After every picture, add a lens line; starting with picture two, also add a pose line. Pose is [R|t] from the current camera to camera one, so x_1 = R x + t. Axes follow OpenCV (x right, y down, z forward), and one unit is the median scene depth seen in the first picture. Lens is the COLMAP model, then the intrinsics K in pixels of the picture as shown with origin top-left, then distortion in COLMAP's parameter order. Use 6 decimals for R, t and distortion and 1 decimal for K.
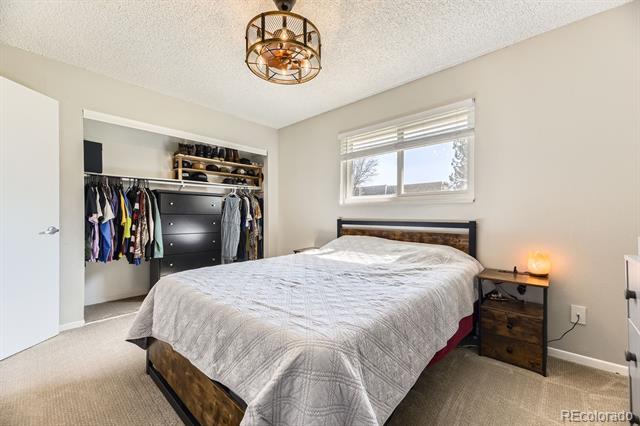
lens RADIAL K [[255.4, 0, 320.0], [0, 255.4, 213.0], [0, 0, 1]] dist [0.000421, 0.000010]
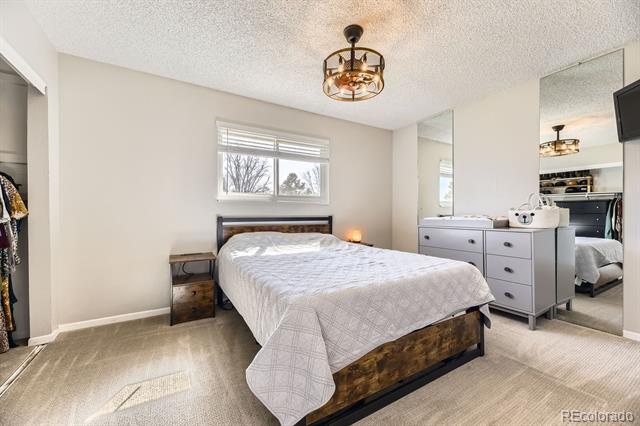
lens RADIAL K [[255.4, 0, 320.0], [0, 255.4, 213.0], [0, 0, 1]] dist [0.000421, 0.000010]
pose [[0.274948, 0.008370, 0.961423, -0.778920], [-0.004111, 0.999963, -0.007530, 0.020105], [-0.961450, -0.001882, 0.274972, 0.476569]]
